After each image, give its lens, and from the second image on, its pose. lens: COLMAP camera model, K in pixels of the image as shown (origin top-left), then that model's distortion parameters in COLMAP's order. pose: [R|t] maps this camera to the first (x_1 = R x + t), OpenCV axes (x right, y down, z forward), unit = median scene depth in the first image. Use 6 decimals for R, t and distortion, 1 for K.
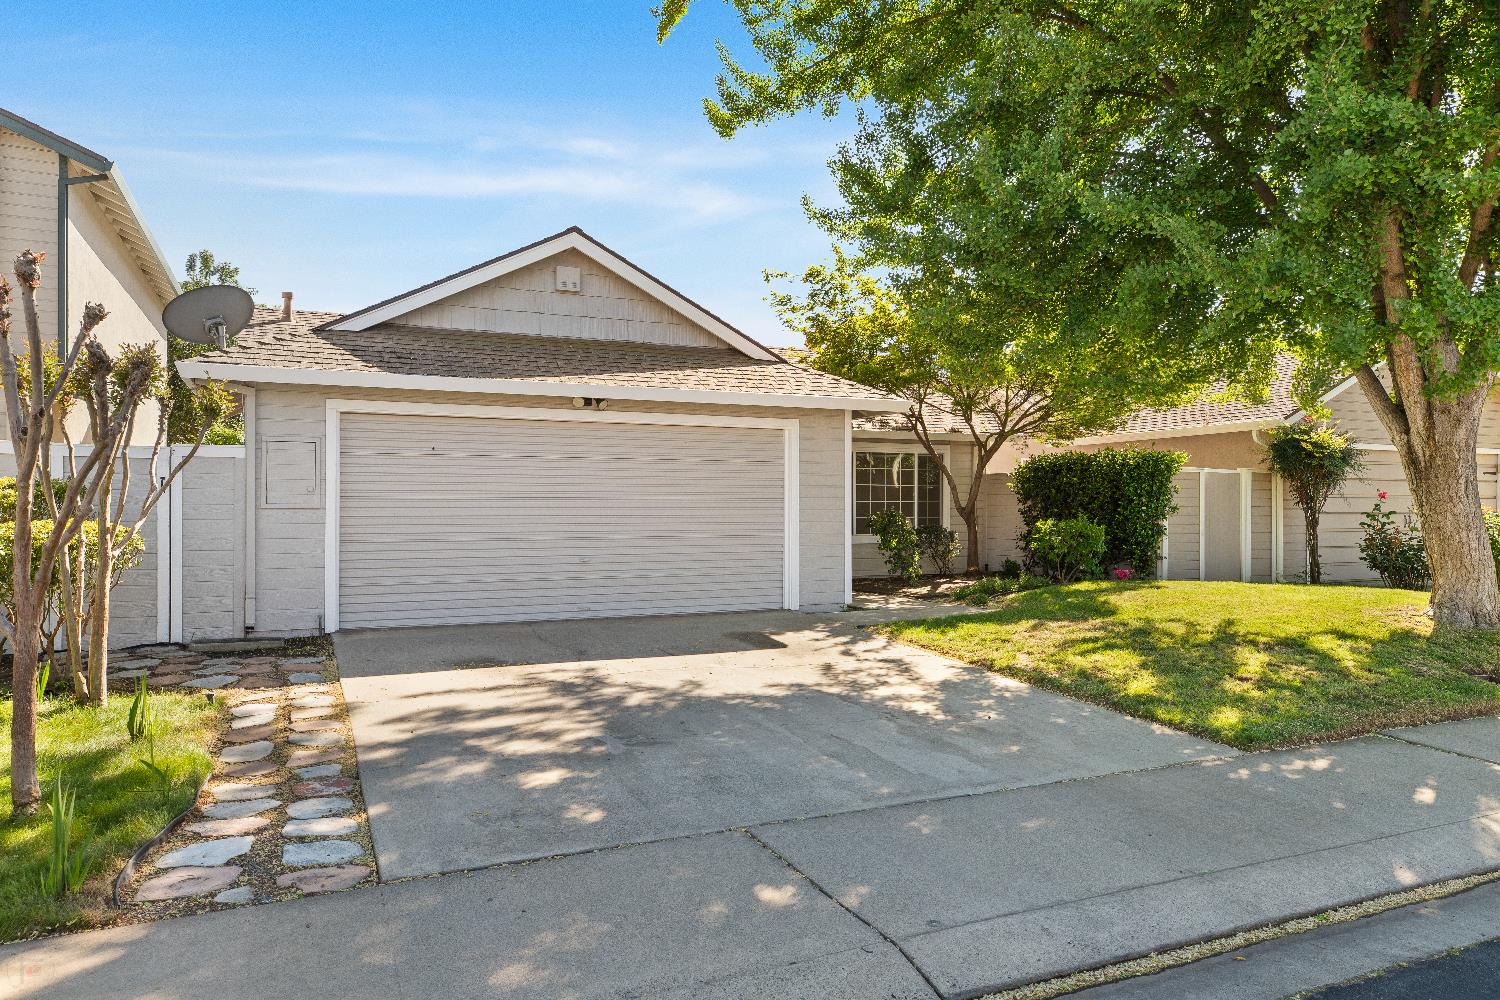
lens RADIAL K [[1016.6, 0, 755.5], [0, 1016.6, 496.9], [0, 0, 1]] dist [0.011694, 0.001656]
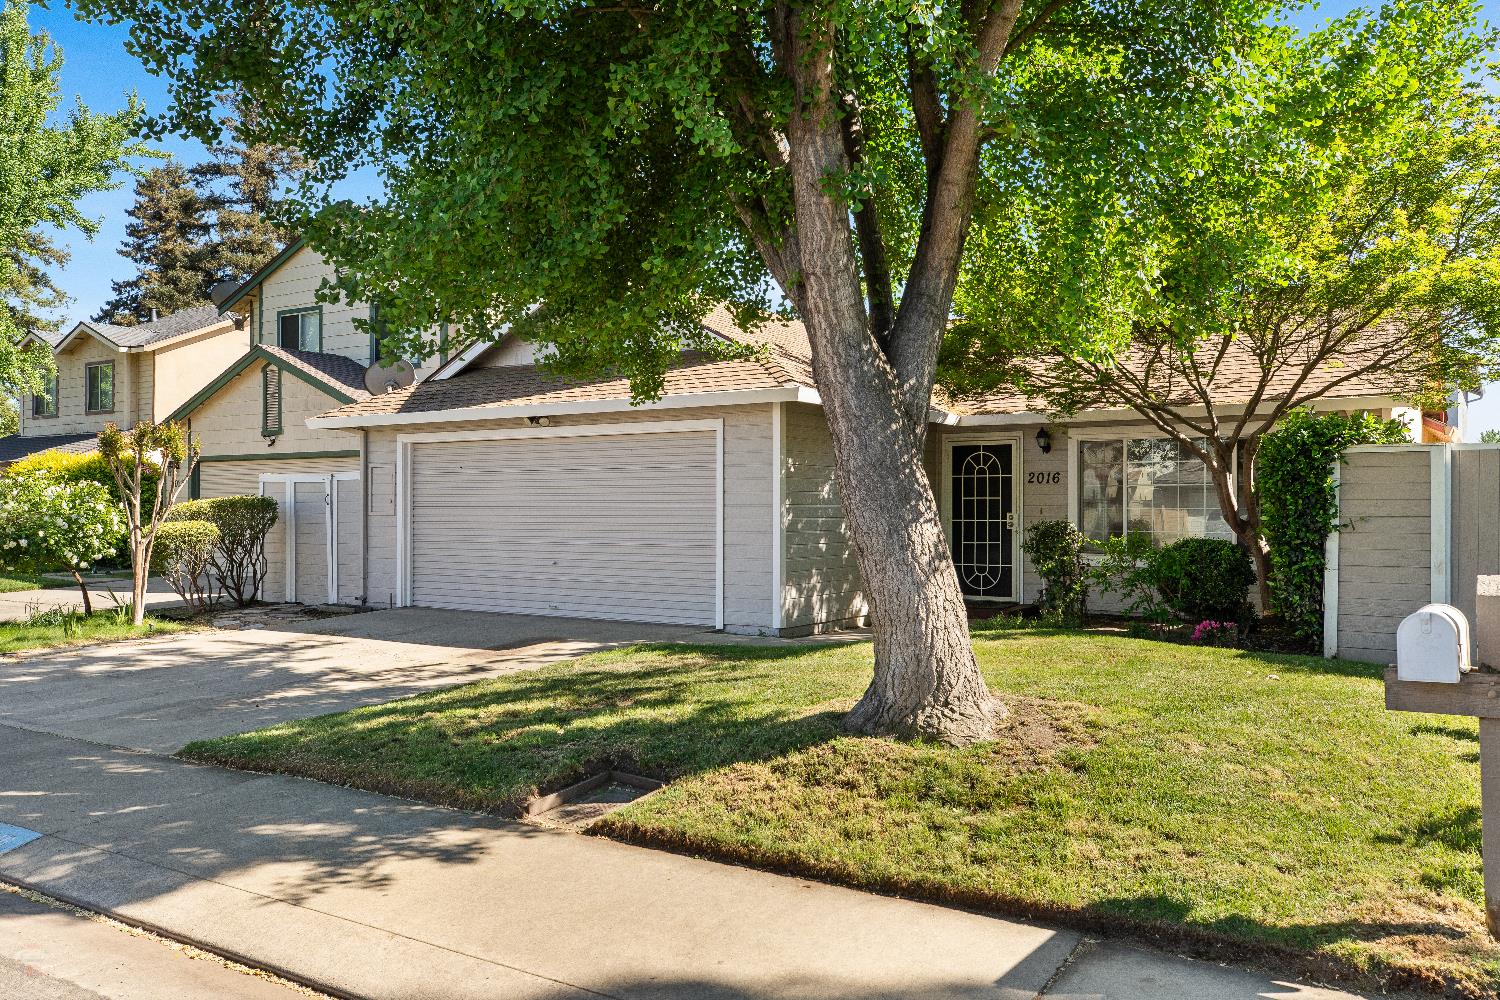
lens RADIAL K [[1199.3, 0, 745.6], [0, 1199.3, 499.6], [0, 0, 1]] dist [0.001192, 0.000451]
pose [[0.528416, -0.007452, -0.848953, 0.965693], [0.005135, 0.999971, -0.005581, 0.001805], [0.848970, -0.001410, 0.528439, 0.453039]]
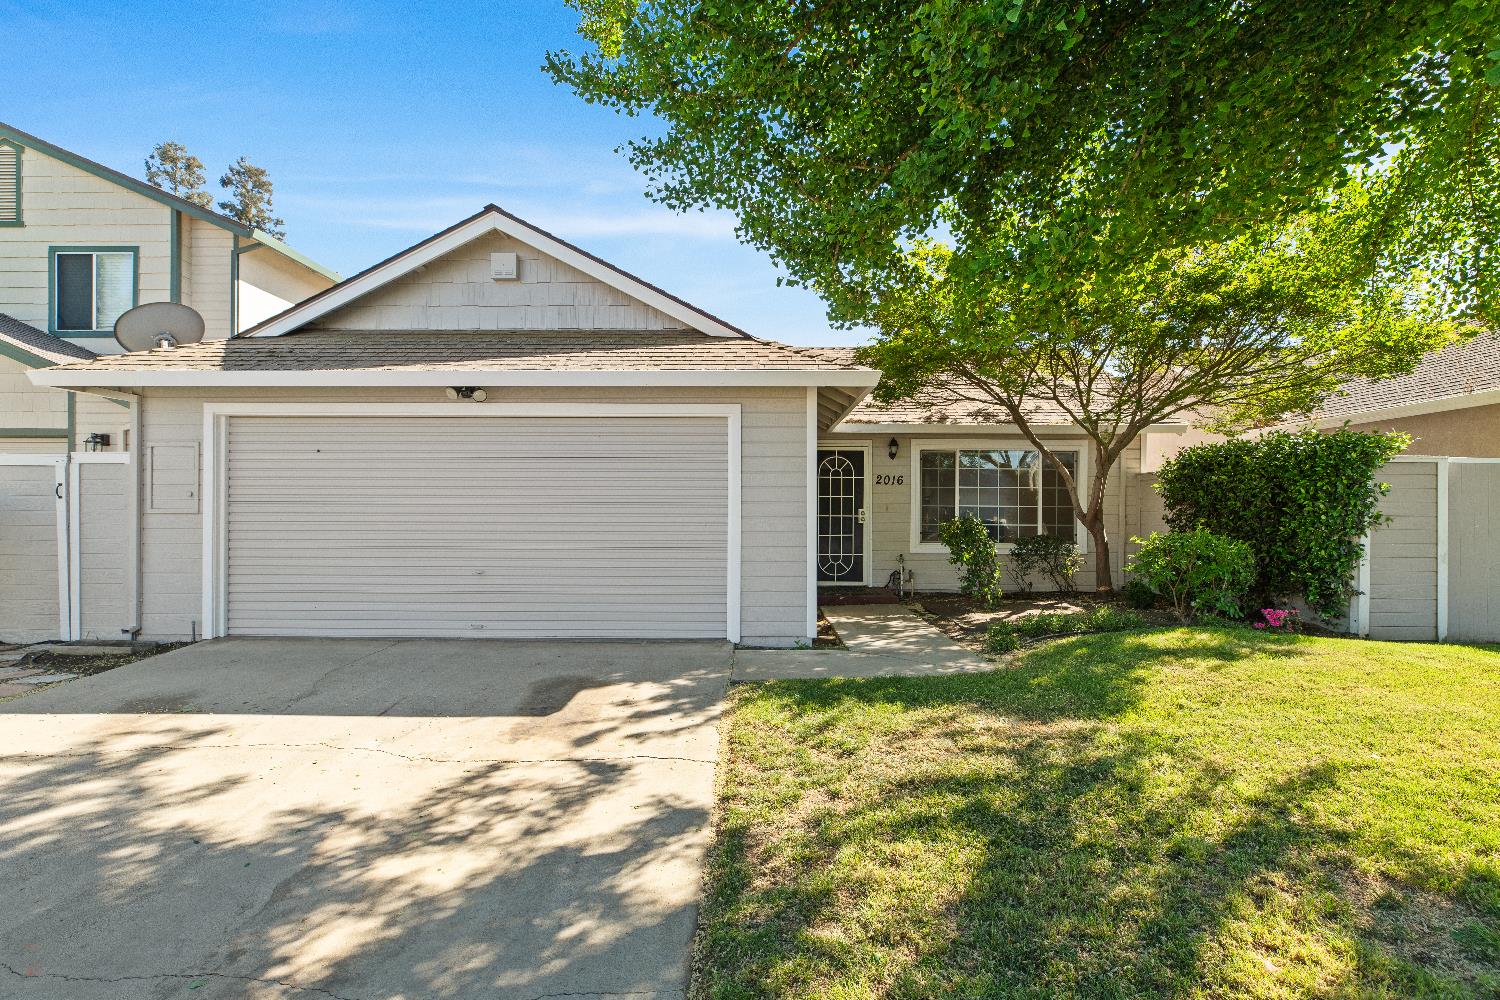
lens RADIAL K [[717.6, 0, 753.4], [0, 717.6, 495.4], [0, 0, 1]] dist [-0.013686, -0.000207]
pose [[0.900835, -0.003536, -0.434147, 0.298378], [0.000309, 0.999972, -0.007503, -0.000359], [0.434162, 0.006625, 0.900811, 0.503178]]
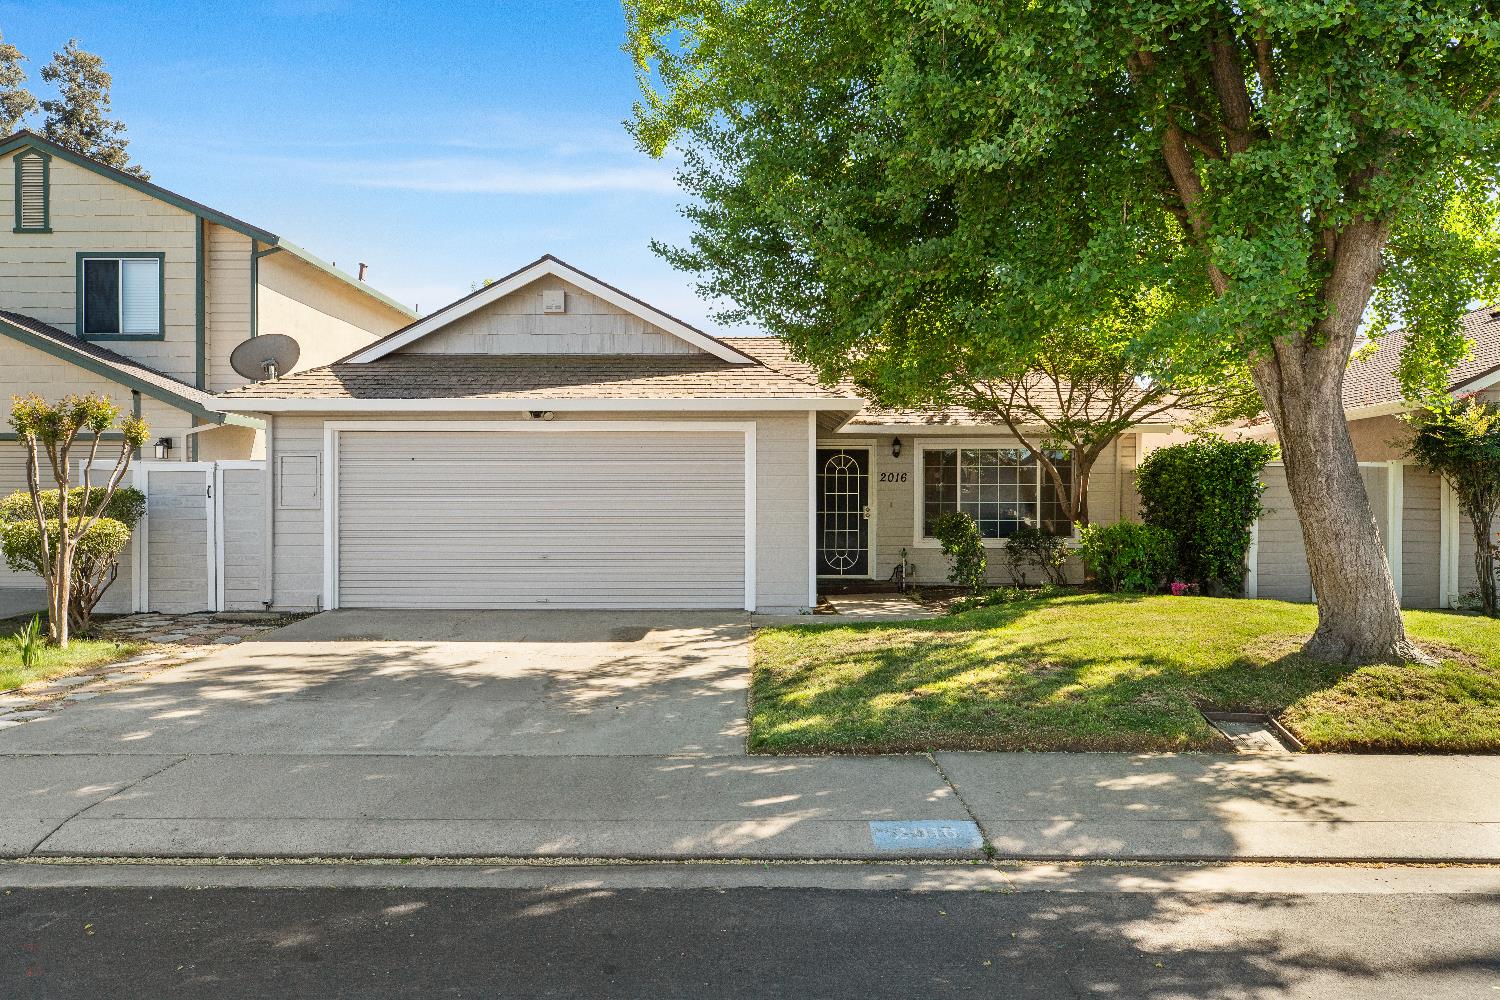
lens RADIAL K [[1107.4, 0, 745.0], [0, 1107.4, 510.7], [0, 0, 1]] dist [0.004492, 0.002348]
pose [[0.899074, 0.002703, -0.437788, 0.517285], [0.003071, 0.999917, 0.012481, -0.002018], [0.437786, -0.012566, 0.898992, 0.010758]]
